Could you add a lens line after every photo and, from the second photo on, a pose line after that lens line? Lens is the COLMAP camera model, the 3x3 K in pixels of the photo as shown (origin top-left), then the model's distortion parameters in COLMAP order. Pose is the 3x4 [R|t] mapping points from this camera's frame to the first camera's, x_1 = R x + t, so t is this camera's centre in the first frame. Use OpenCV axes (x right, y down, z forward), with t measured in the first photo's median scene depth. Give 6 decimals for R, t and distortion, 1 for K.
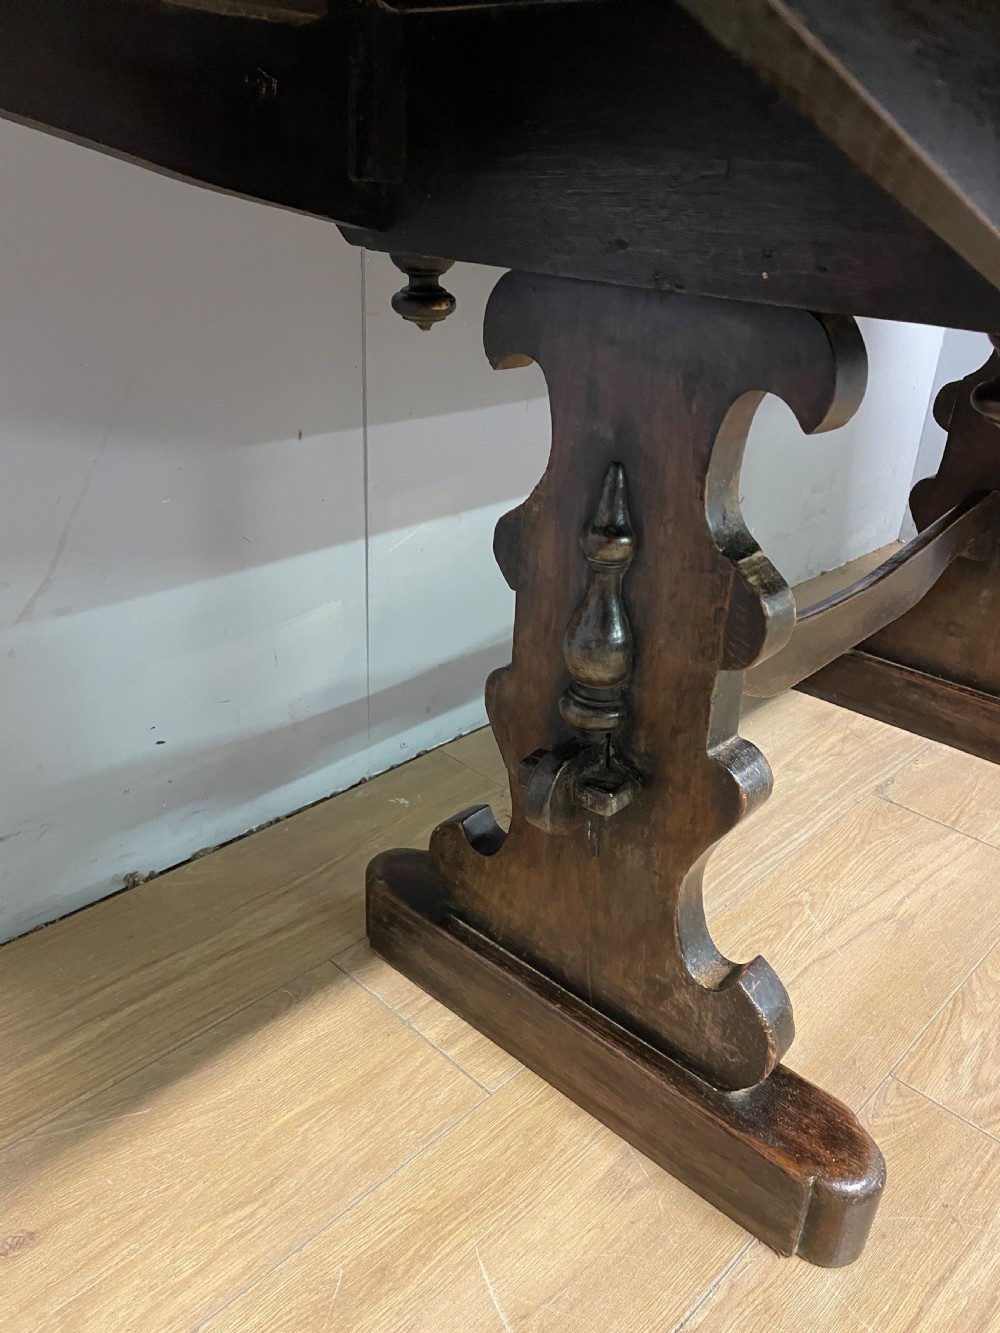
lens RADIAL K [[1003.7, 0, 500.9], [0, 1003.7, 655.0], [0, 0, 1]] dist [0.097383, -0.116561]
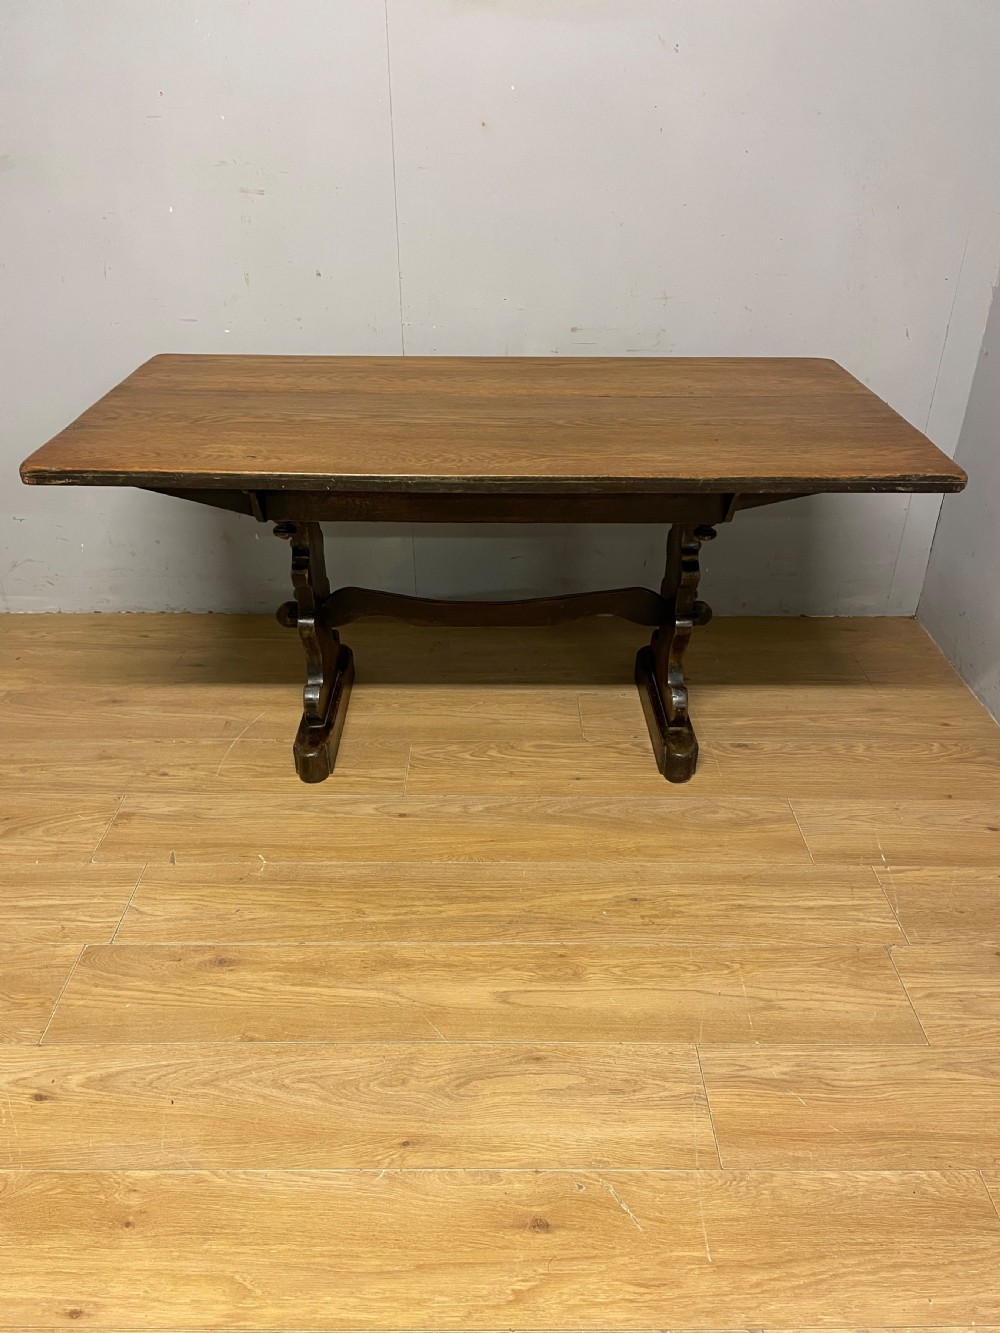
lens RADIAL K [[995.8, 0, 507.6], [0, 995.8, 665.8], [0, 0, 1]] dist [0.097551, -0.121059]
pose [[0.703122, 0.319225, -0.635385, 2.534781], [-0.278666, 0.945792, 0.166802, -0.353575], [0.654190, 0.059778, 0.753965, -1.015006]]
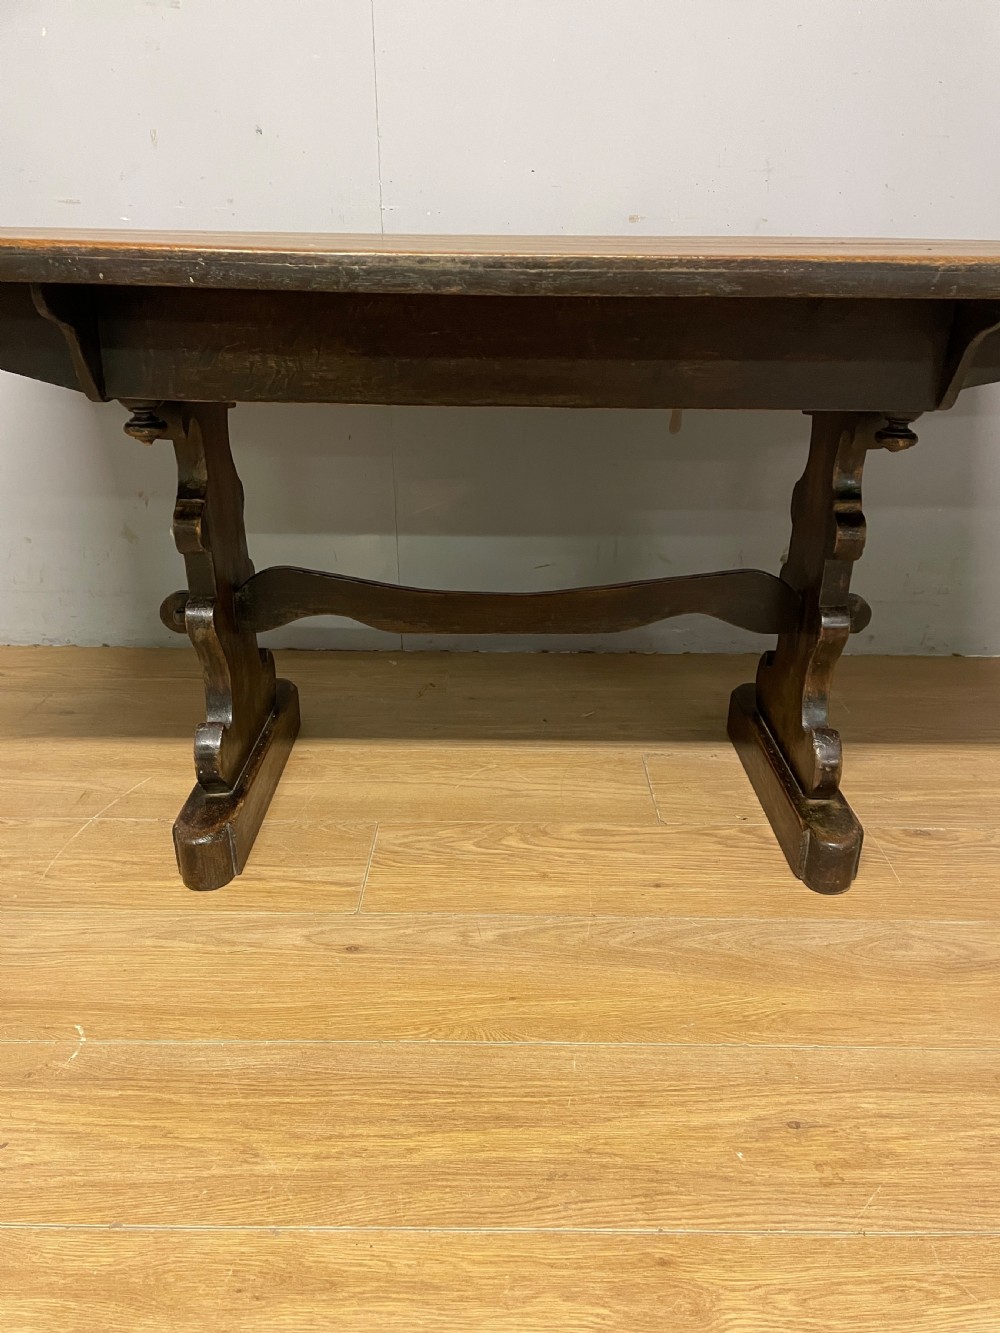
lens RADIAL K [[1001.0, 0, 516.4], [0, 1001.0, 668.6], [0, 0, 1]] dist [0.091166, -0.113098]
pose [[0.701001, 0.247446, -0.668855, 1.823294], [-0.283365, 0.957306, 0.057176, 0.002503], [0.654447, 0.149450, 0.741190, -0.154135]]
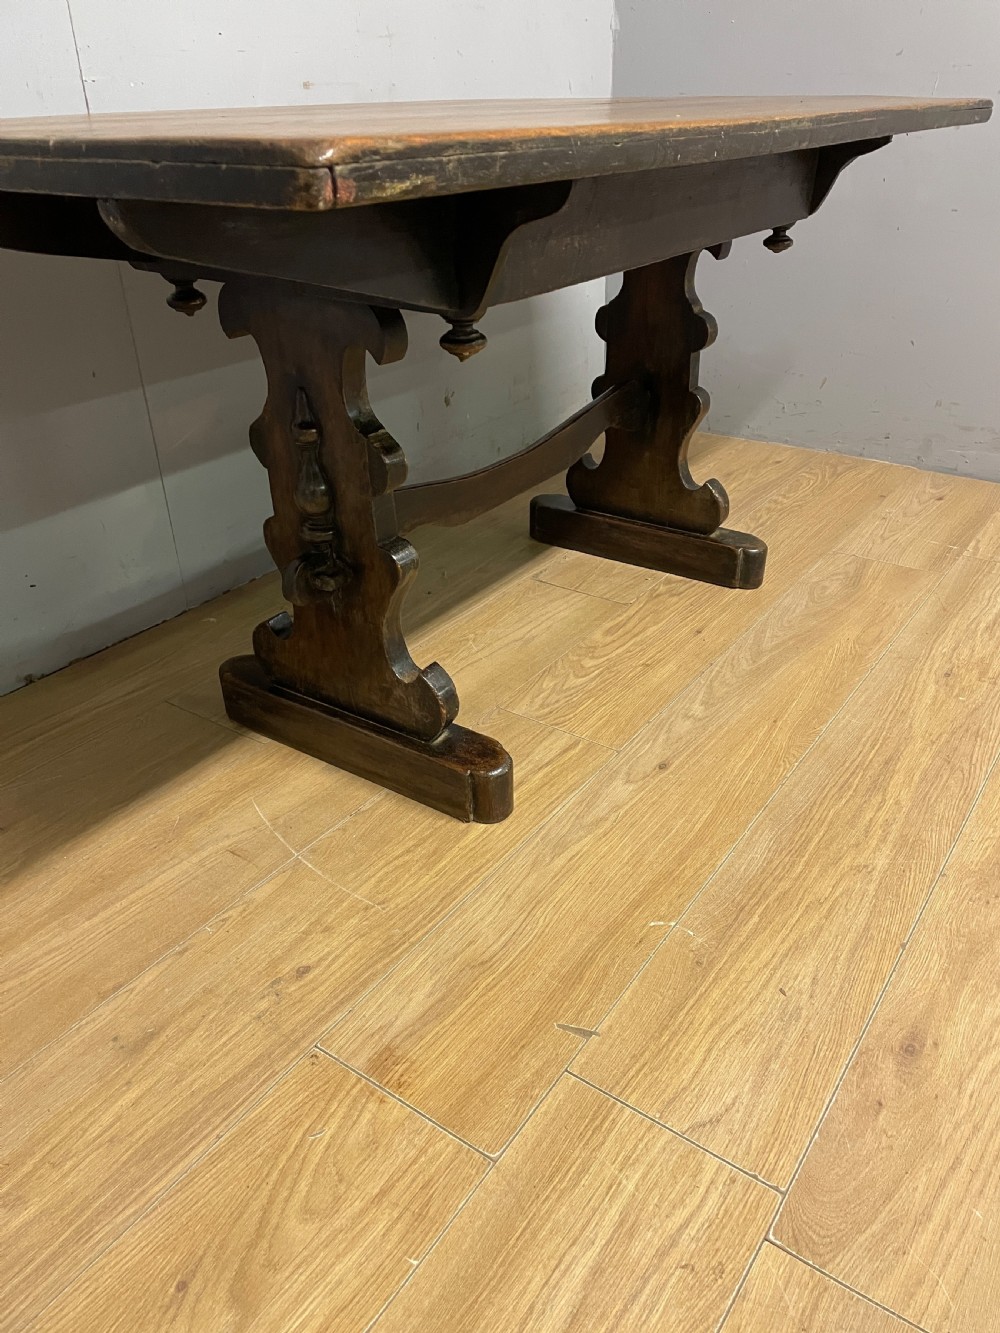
lens RADIAL K [[995.8, 0, 507.6], [0, 995.8, 665.8], [0, 0, 1]] dist [0.097551, -0.121059]
pose [[0.984583, -0.137034, 0.108708, 0.252136], [0.127522, 0.987732, 0.090130, 0.211222], [-0.119725, -0.074878, 0.989979, -0.808617]]
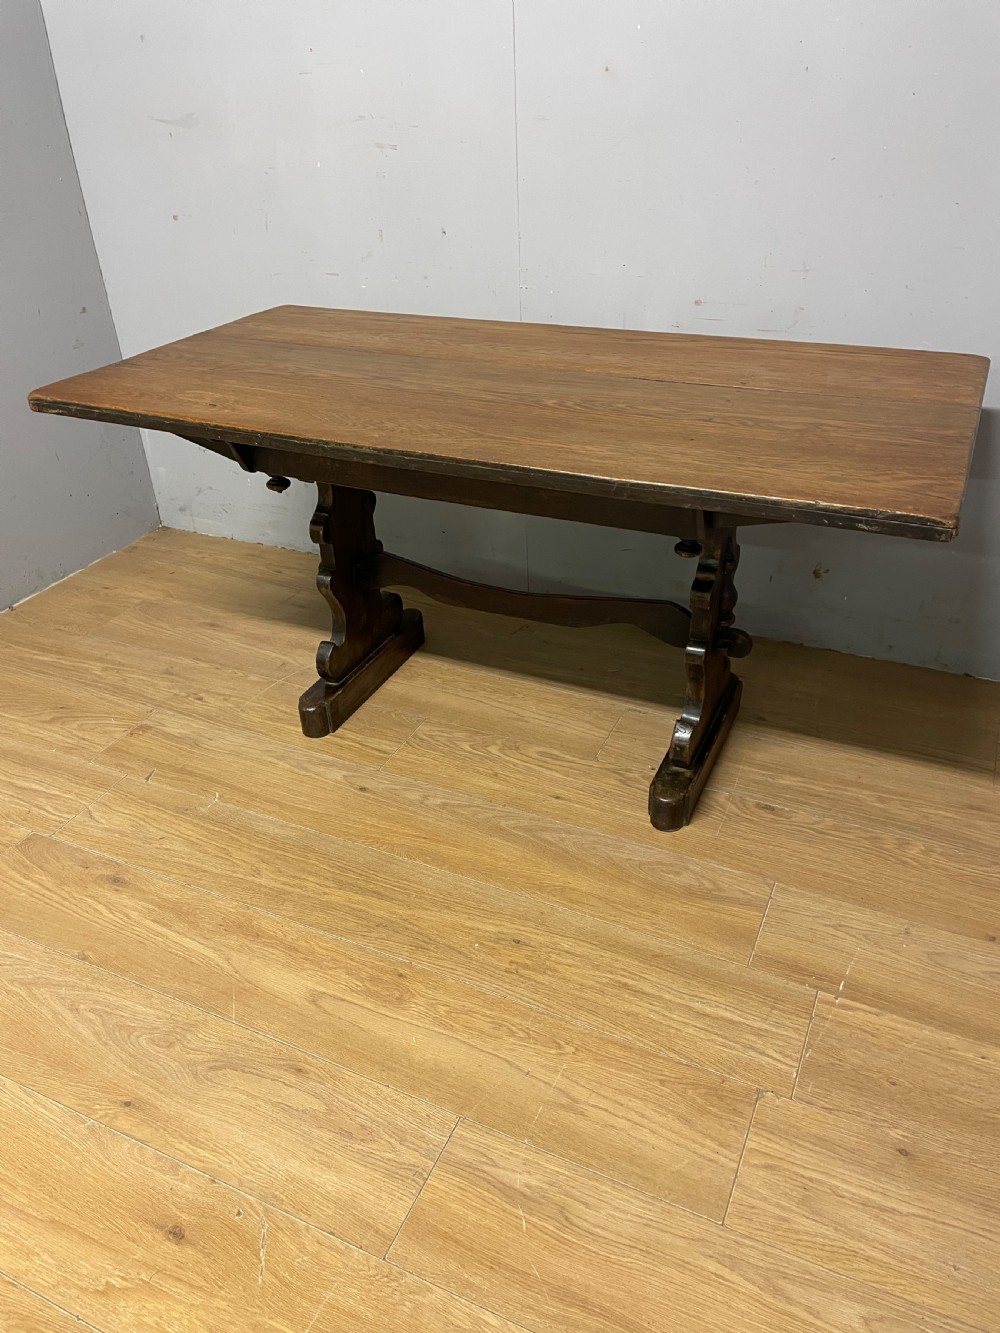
lens RADIAL K [[1002.0, 0, 504.4], [0, 1002.0, 655.0], [0, 0, 1]] dist [0.097933, -0.119595]
pose [[0.330217, 0.432095, -0.839196, 2.956021], [-0.359766, 0.879573, 0.311320, -0.723900], [0.872654, 0.199111, 0.445903, -0.040415]]
